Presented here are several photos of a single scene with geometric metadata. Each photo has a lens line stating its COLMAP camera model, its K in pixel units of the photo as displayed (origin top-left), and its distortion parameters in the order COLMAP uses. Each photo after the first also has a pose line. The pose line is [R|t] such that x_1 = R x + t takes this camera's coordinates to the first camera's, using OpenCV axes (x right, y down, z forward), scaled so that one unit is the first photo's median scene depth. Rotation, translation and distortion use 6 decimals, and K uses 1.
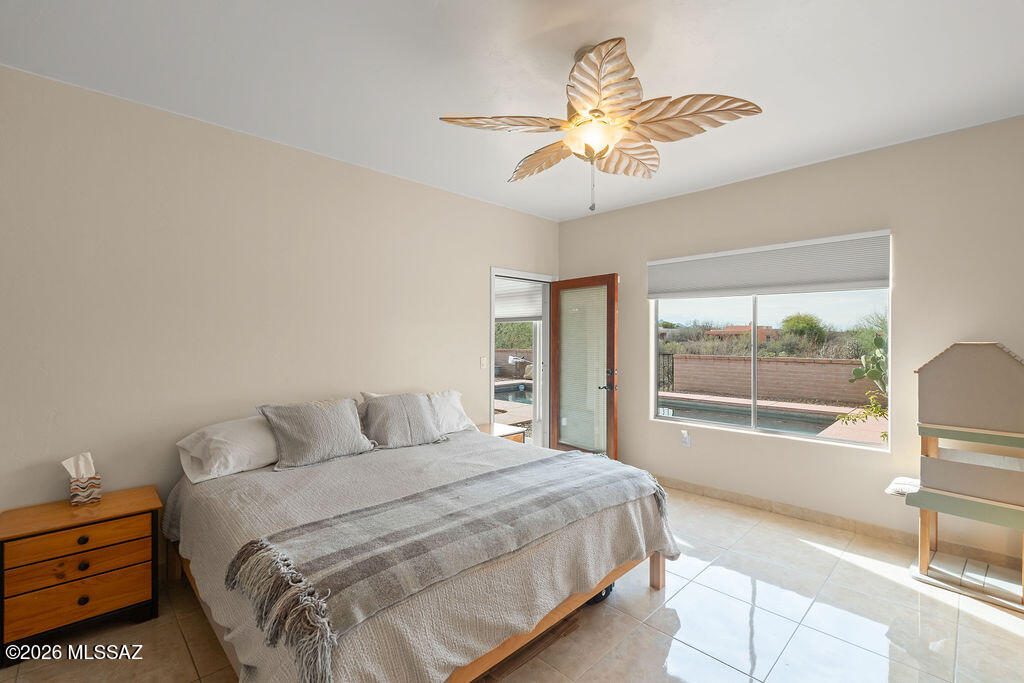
lens RADIAL K [[454.6, 0, 512.0], [0, 454.6, 341.5], [0, 0, 1]] dist [-0.002692, -0.000187]
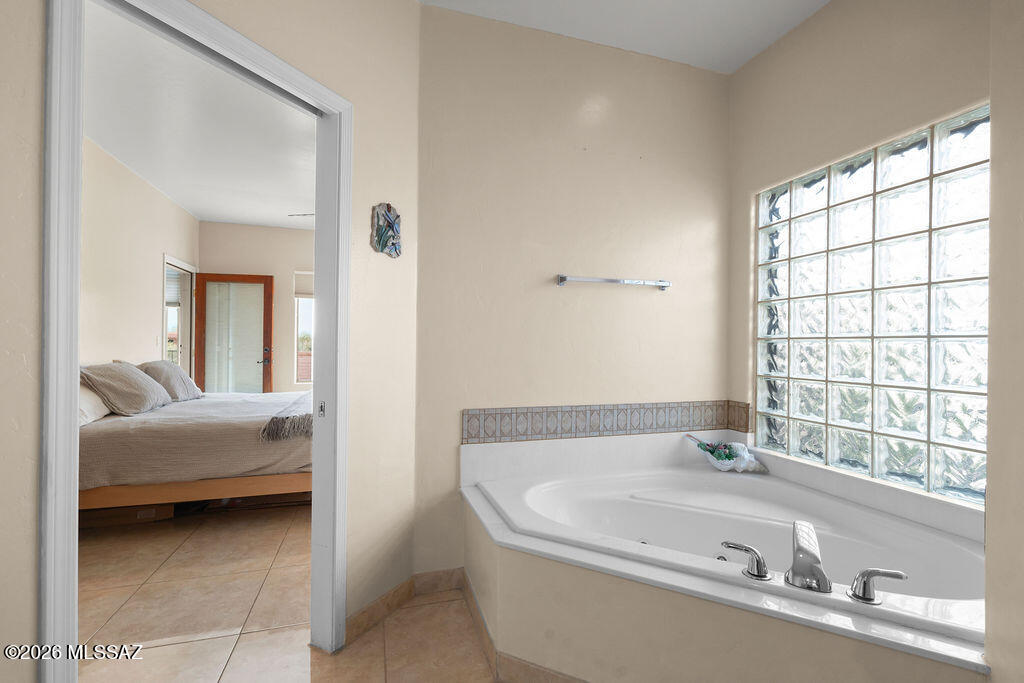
lens RADIAL K [[453.3, 0, 511.5], [0, 453.3, 345.7], [0, 0, 1]] dist [-0.000378, -0.000138]
pose [[0.455665, 0.003033, 0.890146, -0.263331], [-0.000329, 0.999995, -0.003239, 0.024788], [-0.890151, 0.001183, 0.455664, -0.096868]]
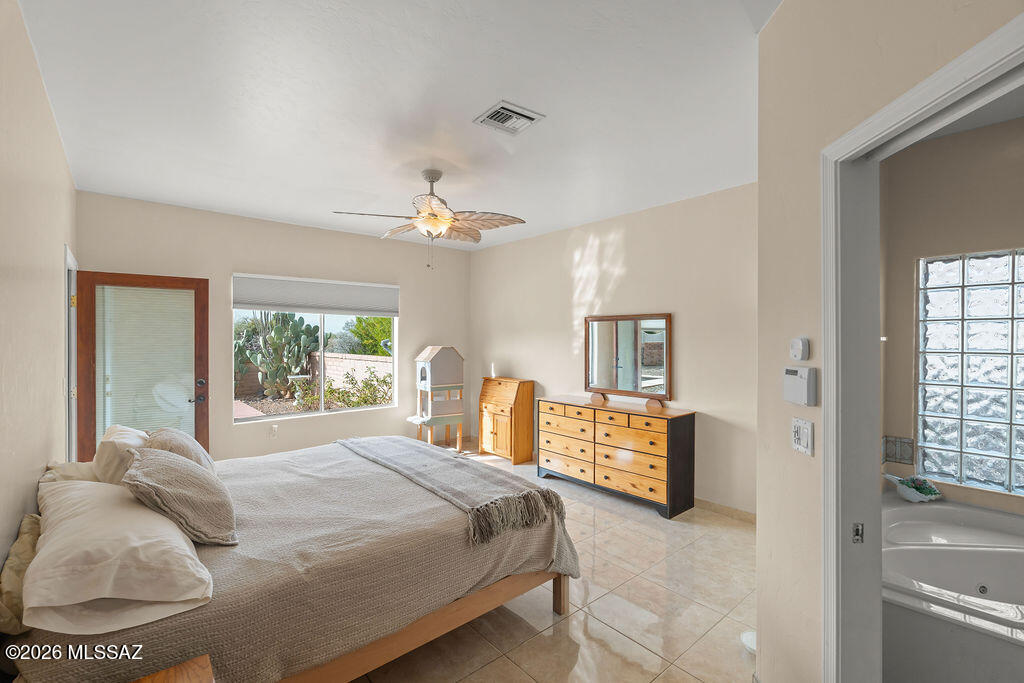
lens RADIAL K [[454.6, 0, 512.0], [0, 454.6, 341.5], [0, 0, 1]] dist [-0.002692, -0.000187]
pose [[0.064720, -0.007402, 0.997876, -0.283499], [0.007345, 0.999949, 0.006941, -0.008296], [-0.997876, 0.006880, 0.064771, 0.122301]]
